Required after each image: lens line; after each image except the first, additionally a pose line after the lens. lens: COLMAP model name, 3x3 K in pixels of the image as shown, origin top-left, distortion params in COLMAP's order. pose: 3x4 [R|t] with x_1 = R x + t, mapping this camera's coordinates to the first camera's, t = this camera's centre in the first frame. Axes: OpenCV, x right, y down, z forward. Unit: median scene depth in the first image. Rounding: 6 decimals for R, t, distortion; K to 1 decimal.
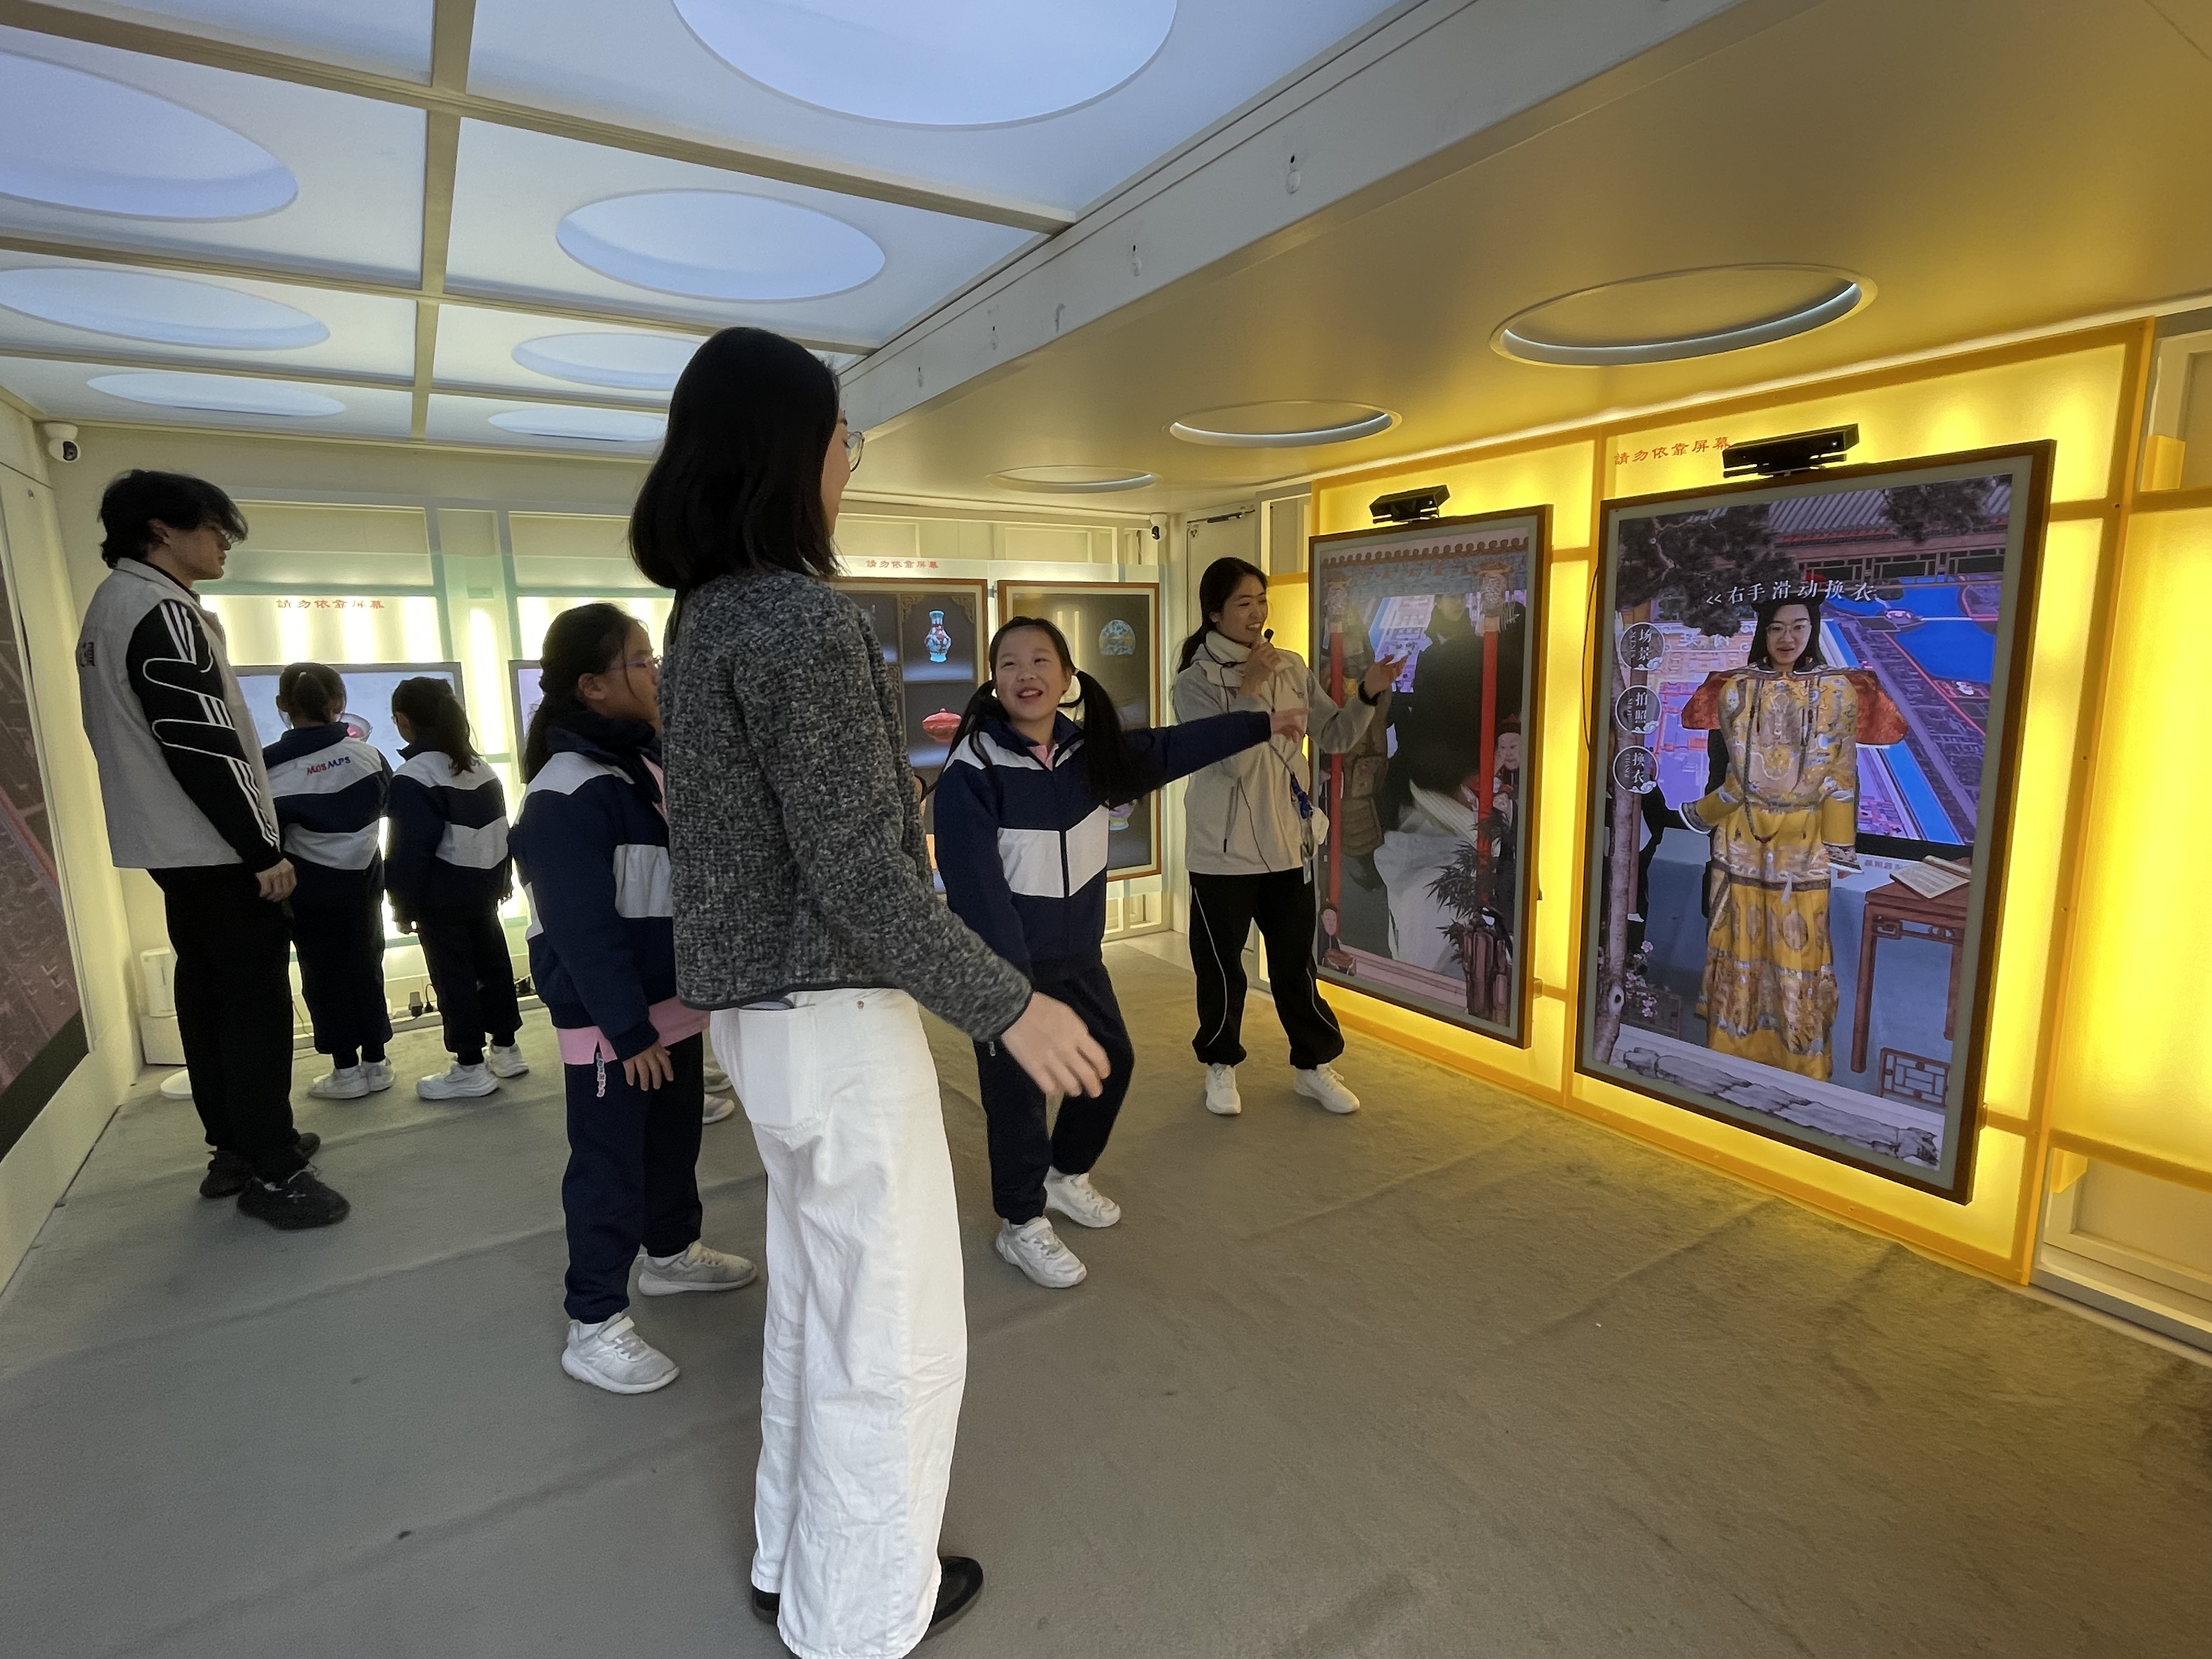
lens RADIAL K [[1087.4, 0, 1114.5], [0, 1087.4, 825.7], [0, 0, 1]] dist [-0.002072, 0.000286]
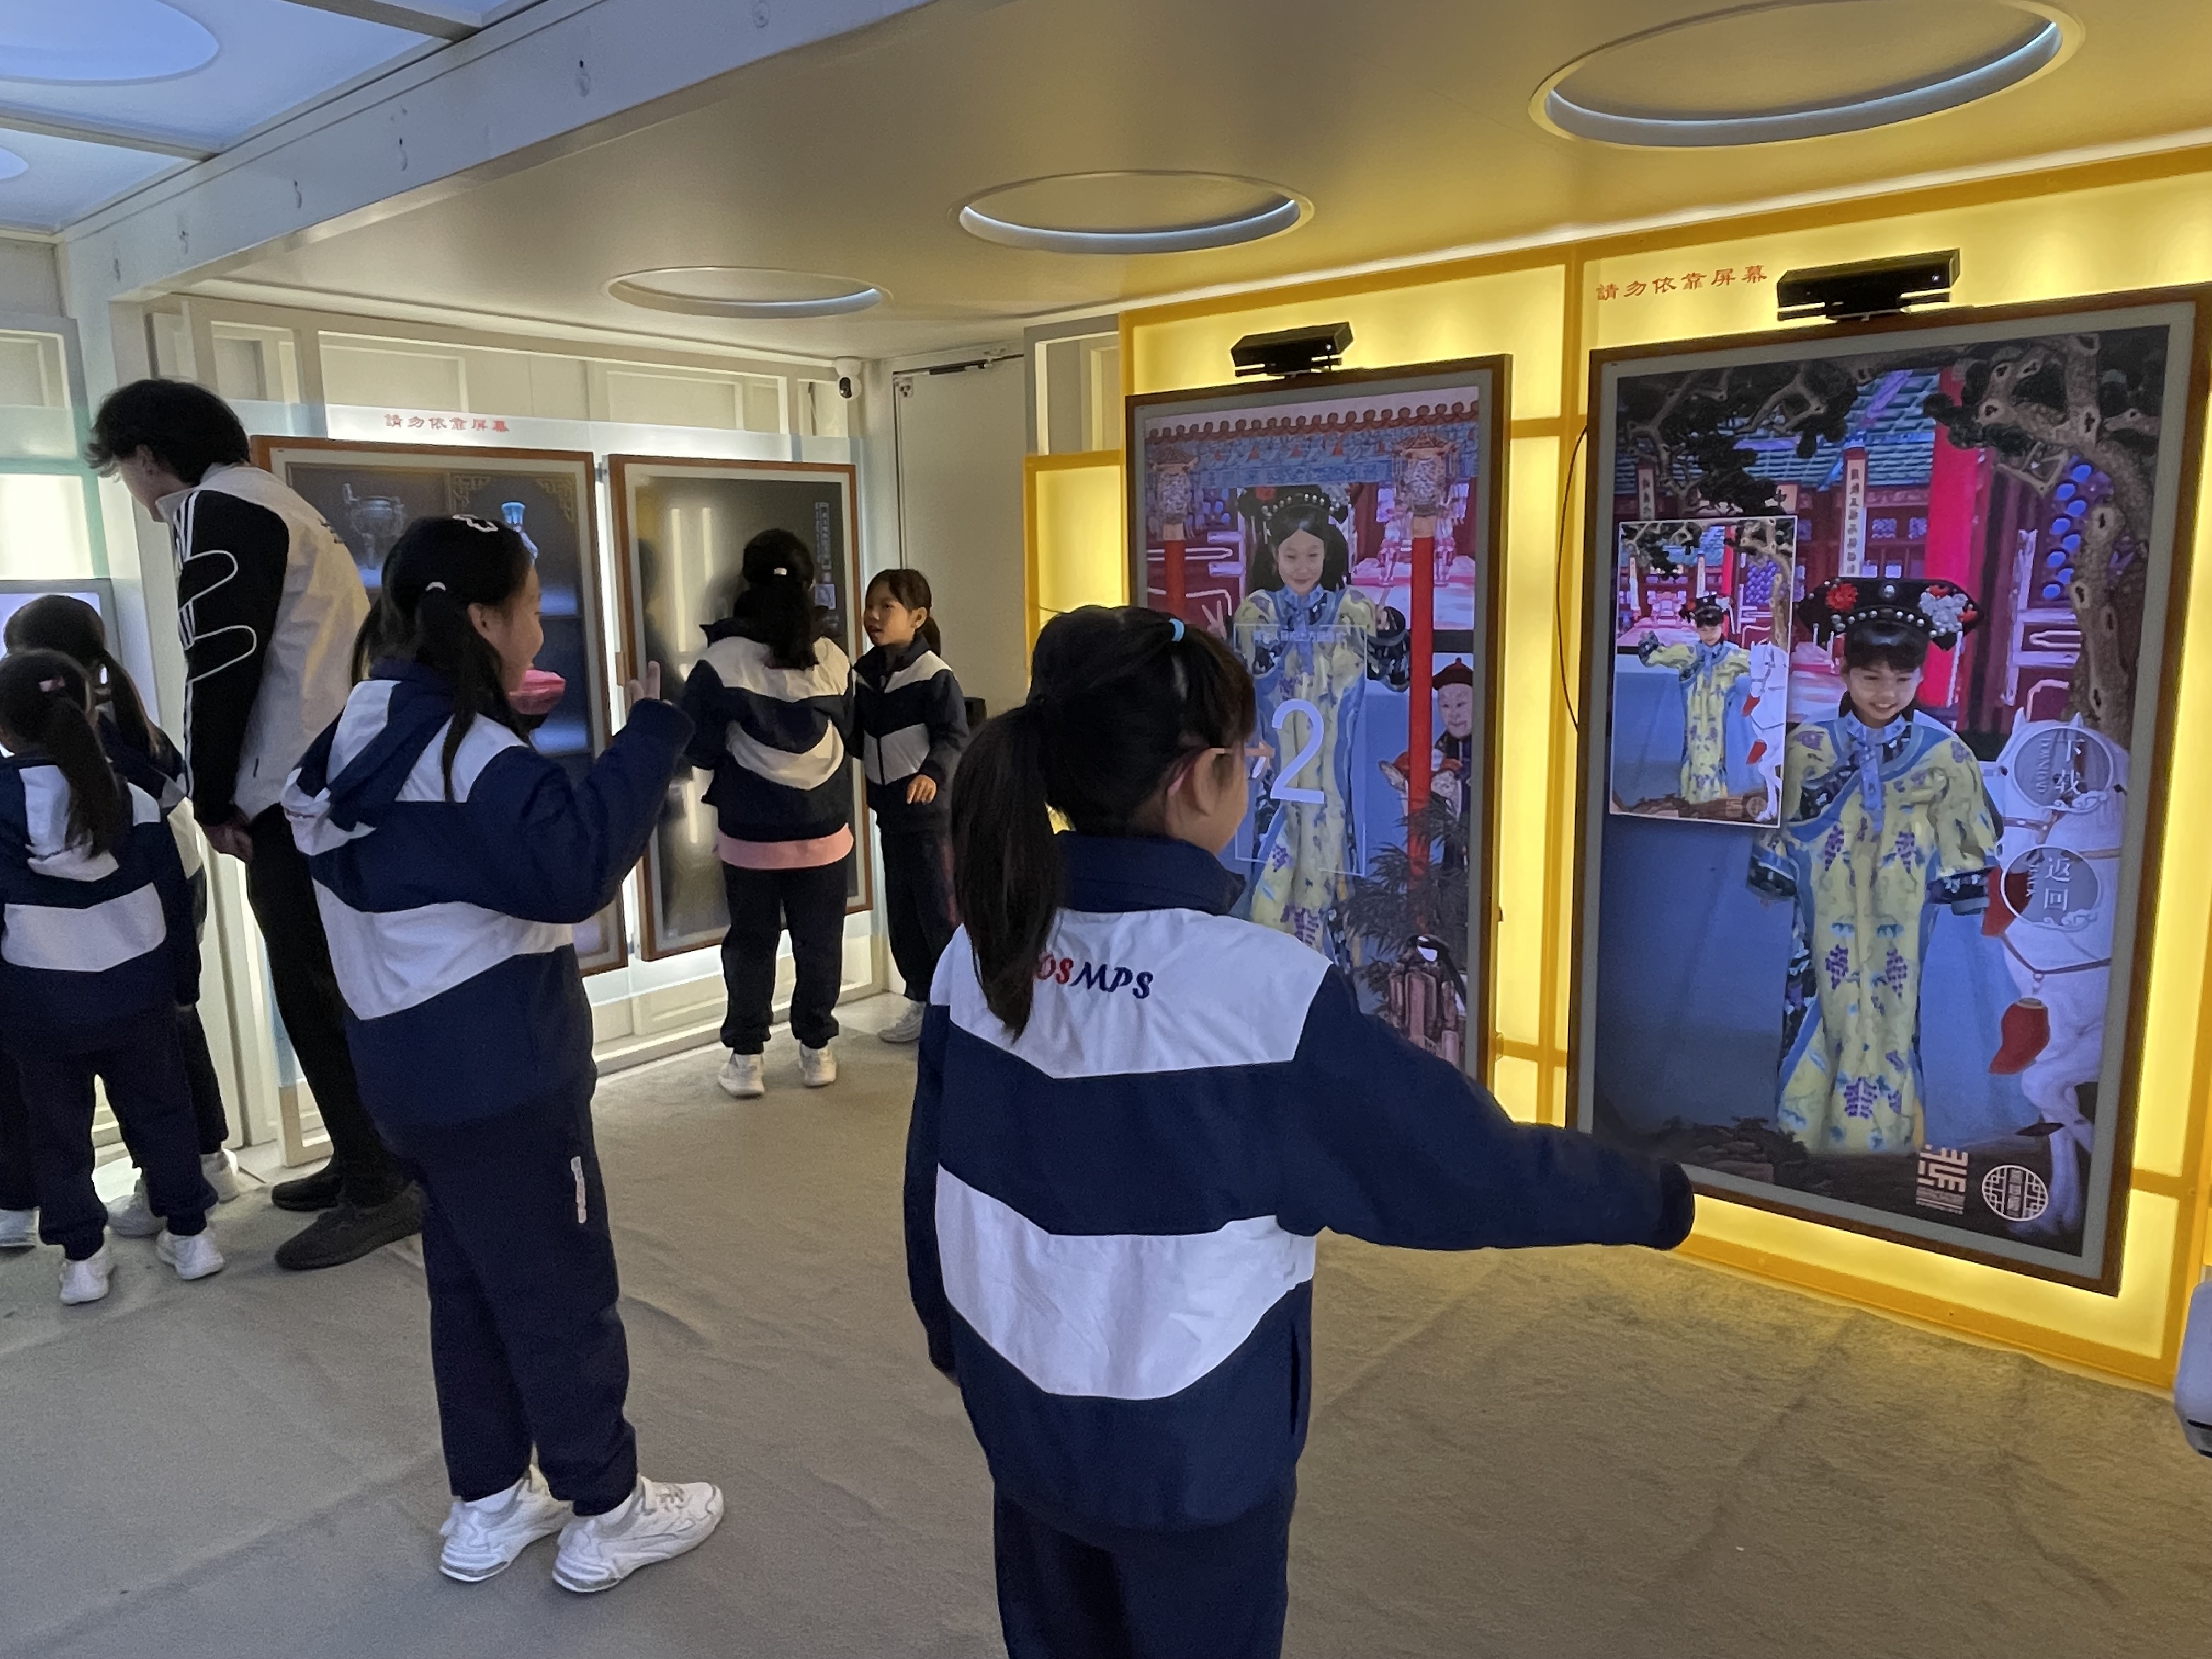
lens RADIAL K [[1511.9, 0, 1099.7], [0, 1511.9, 829.0], [0, 0, 1]] dist [0.007514, -0.007855]
pose [[0.959451, -0.048351, 0.277697, -0.120697], [0.046040, 0.998829, 0.014840, -0.017060], [-0.278090, -0.001453, 0.960554, 0.128547]]
